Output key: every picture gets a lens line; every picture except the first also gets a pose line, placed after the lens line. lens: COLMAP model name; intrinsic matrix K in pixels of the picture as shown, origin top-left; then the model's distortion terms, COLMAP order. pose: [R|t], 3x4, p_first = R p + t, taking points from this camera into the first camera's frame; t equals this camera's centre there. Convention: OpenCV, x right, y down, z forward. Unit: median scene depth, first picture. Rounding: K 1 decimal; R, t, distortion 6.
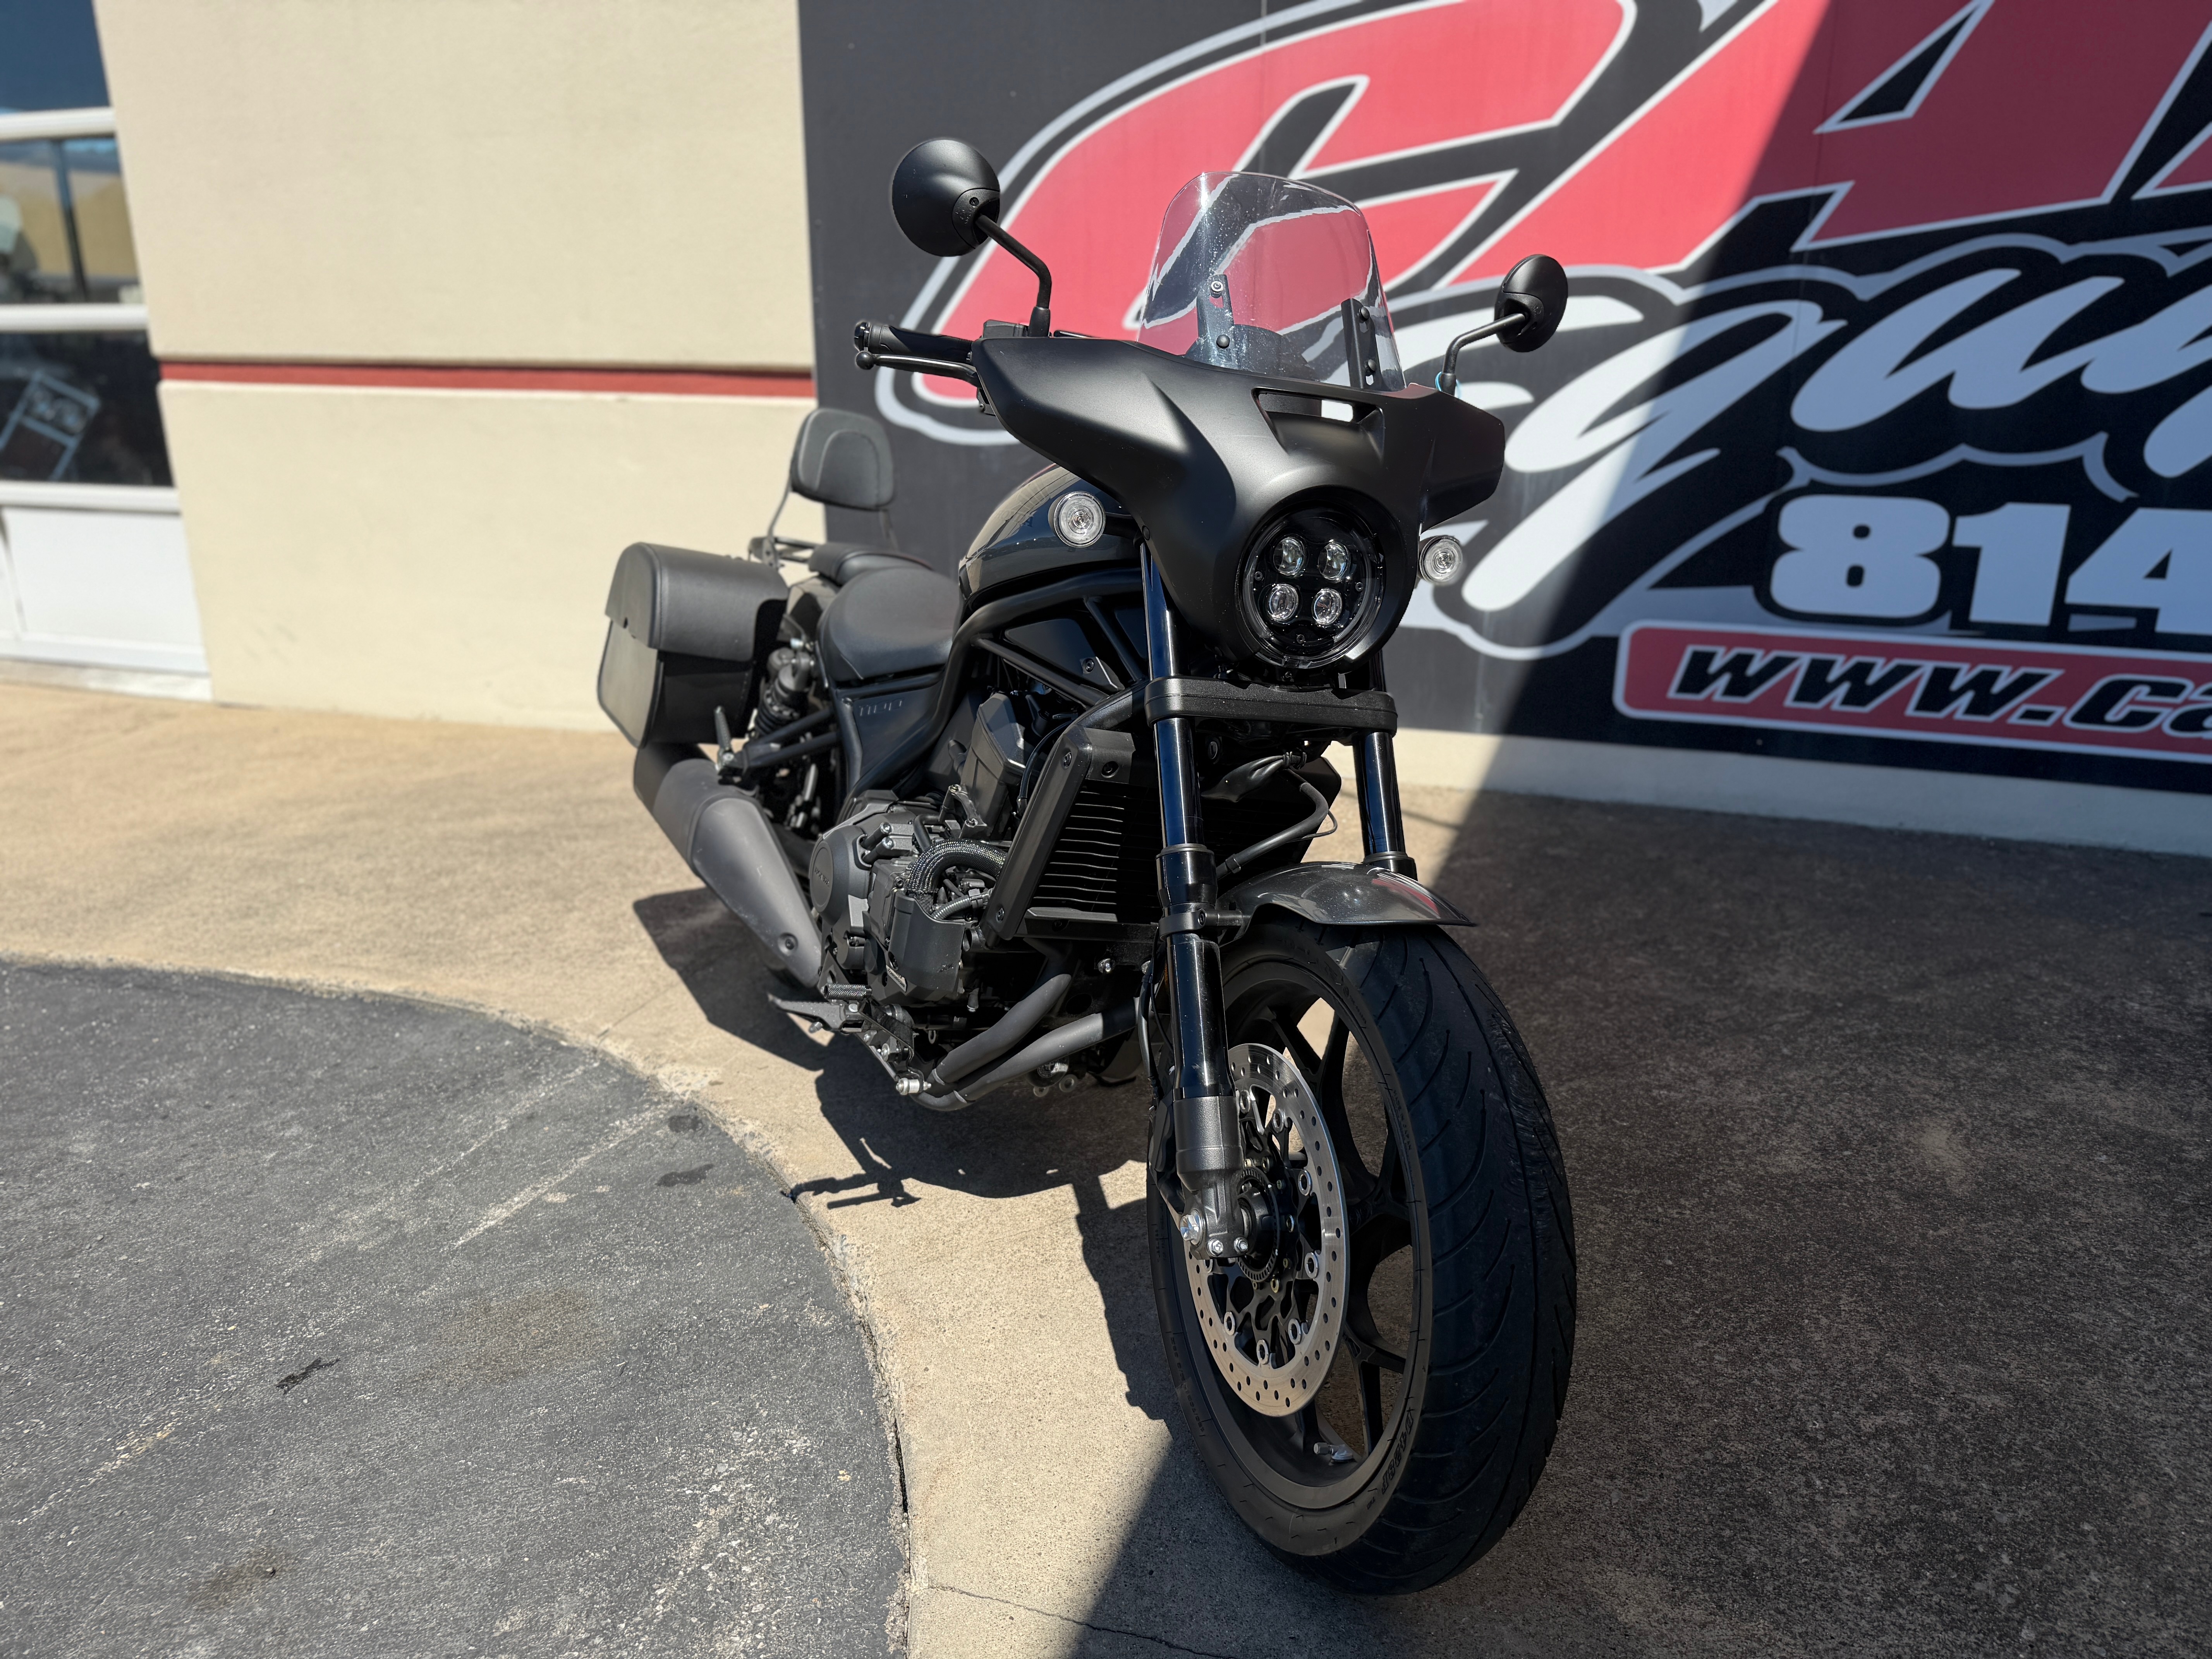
lens RADIAL K [[1573.0, 0, 1131.8], [0, 1573.0, 838.7], [0, 0, 1]] dist [0.007470, -0.001501]
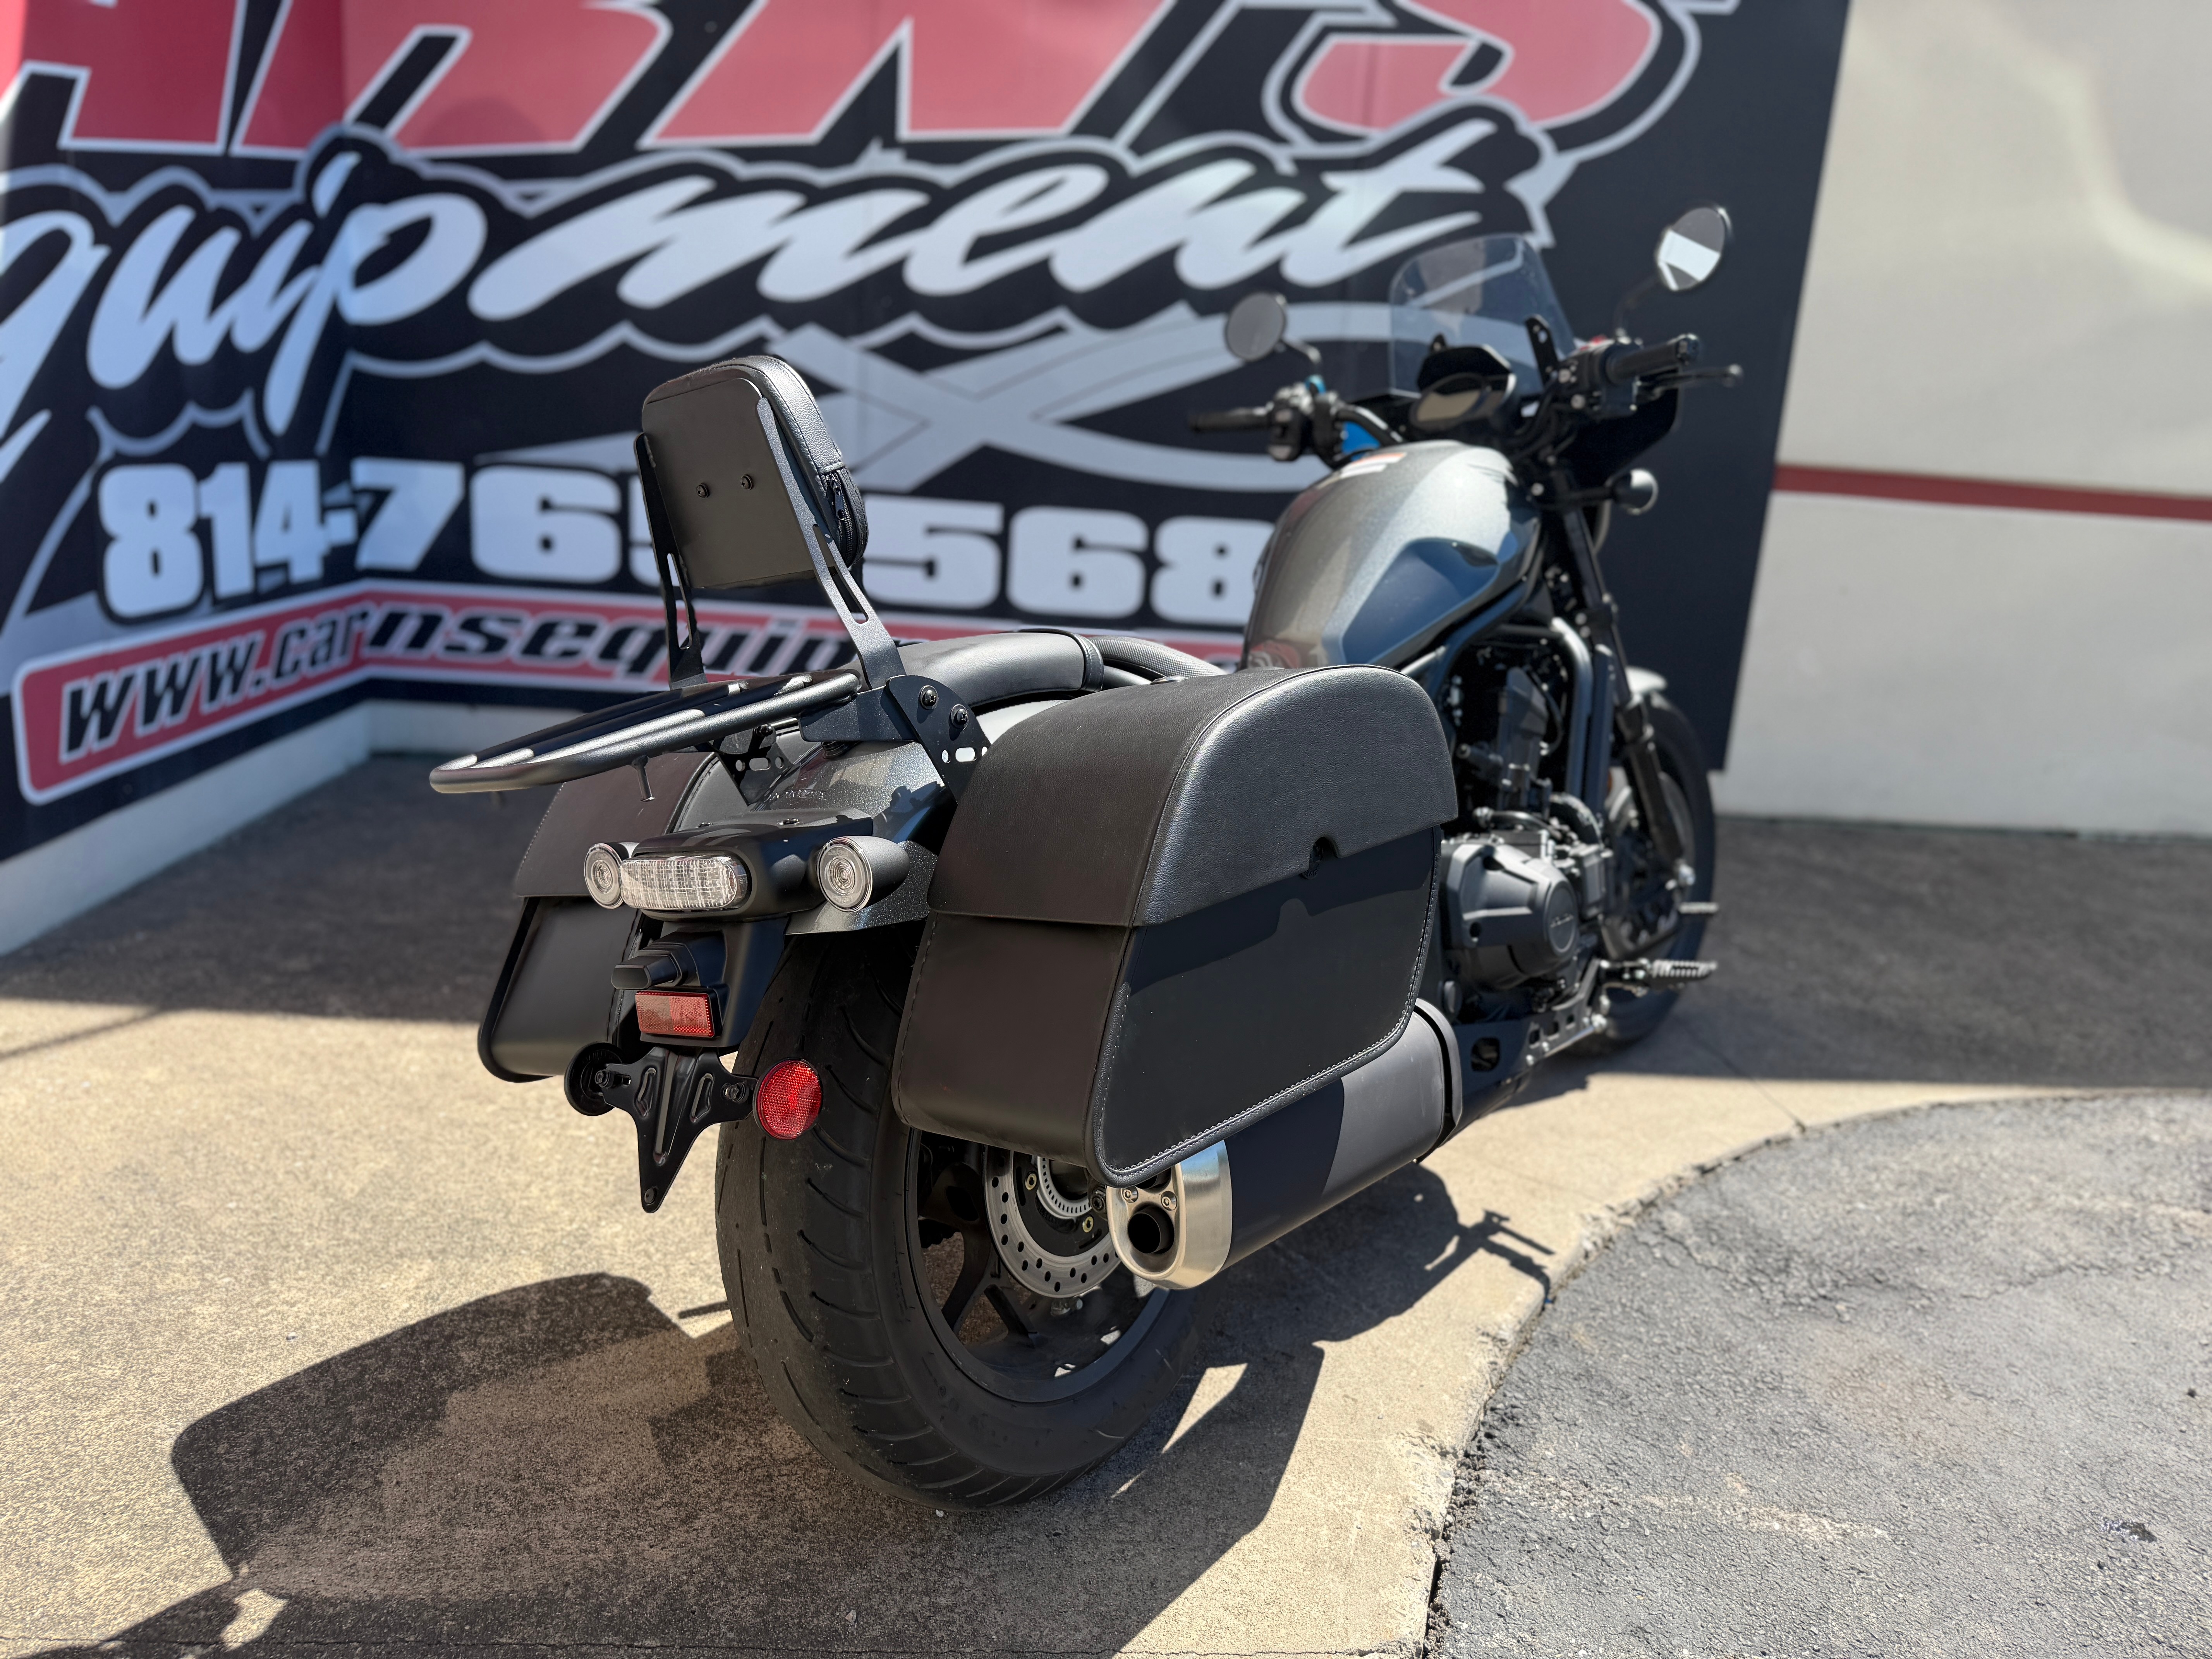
lens RADIAL K [[1580.9, 0, 1109.2], [0, 1580.9, 839.3], [0, 0, 1]] dist [0.003235, -0.014586]
pose [[-0.410861, -0.256523, 0.874865, -0.527637], [0.202075, 0.910108, 0.361757, -0.242400], [-0.889021, 0.325420, -0.322091, 0.902974]]
